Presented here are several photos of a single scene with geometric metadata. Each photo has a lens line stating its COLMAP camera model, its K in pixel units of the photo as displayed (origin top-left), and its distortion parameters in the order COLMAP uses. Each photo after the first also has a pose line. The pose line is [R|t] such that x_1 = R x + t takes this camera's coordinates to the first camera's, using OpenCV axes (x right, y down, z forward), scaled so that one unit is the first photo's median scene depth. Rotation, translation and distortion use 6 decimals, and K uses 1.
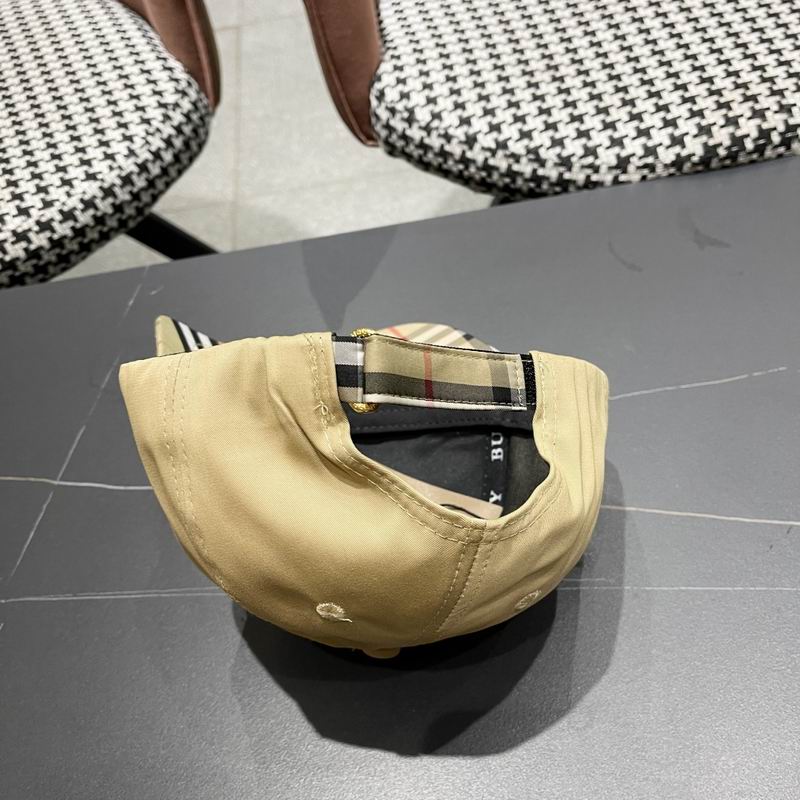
lens RADIAL K [[851.2, 0, 403.9], [0, 851.2, 412.7], [0, 0, 1]] dist [0.020386, 0.000000]
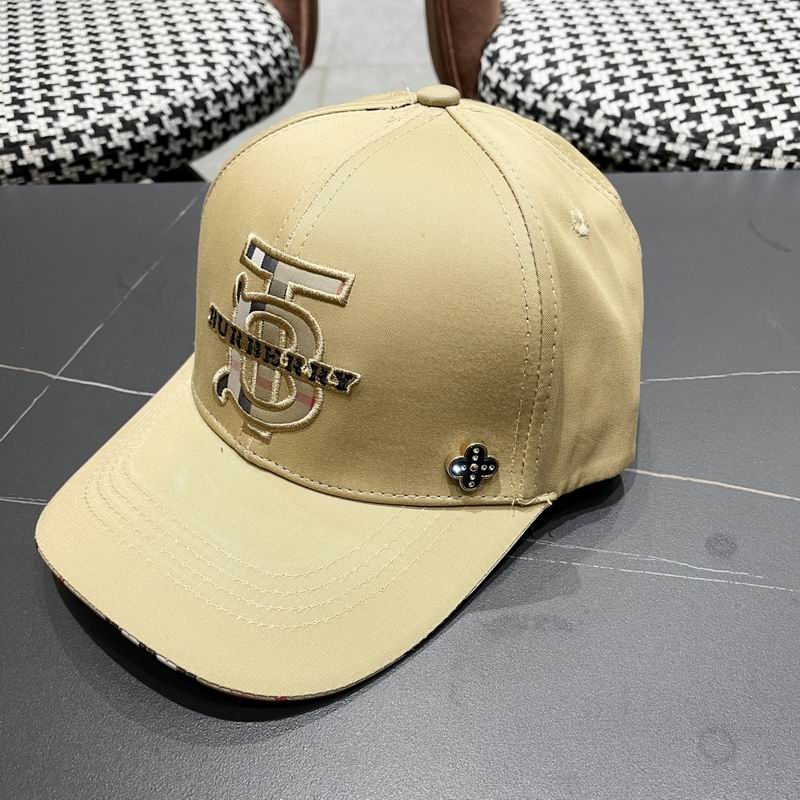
lens RADIAL K [[851.2, 0, 411.3], [0, 851.2, 411.9], [0, 0, 1]] dist [0.020386, 0.000000]
pose [[0.987980, 0.153523, -0.018077, -0.040822], [-0.154583, 0.980790, -0.118975, 0.121014], [-0.000536, 0.120339, 0.992733, 0.152155]]
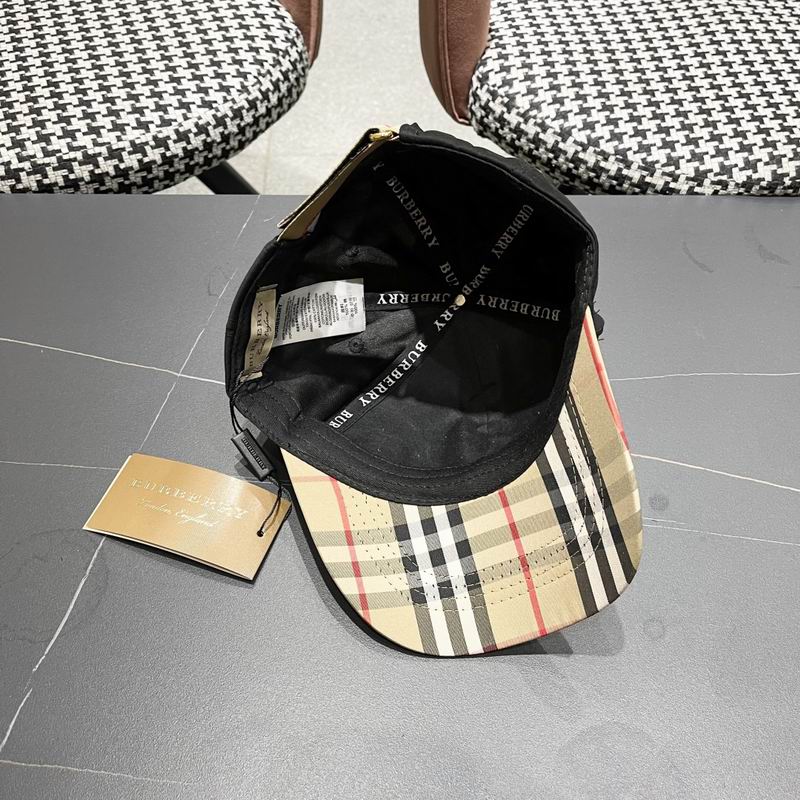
lens RADIAL K [[851.2, 0, 405.6], [0, 851.2, 408.6], [0, 0, 1]] dist [0.020386, 0.000000]
pose [[0.985092, 0.150076, 0.084088, -0.157839], [-0.150293, 0.988634, -0.003784, 0.065252], [-0.083700, -0.008910, 0.996451, -0.081959]]
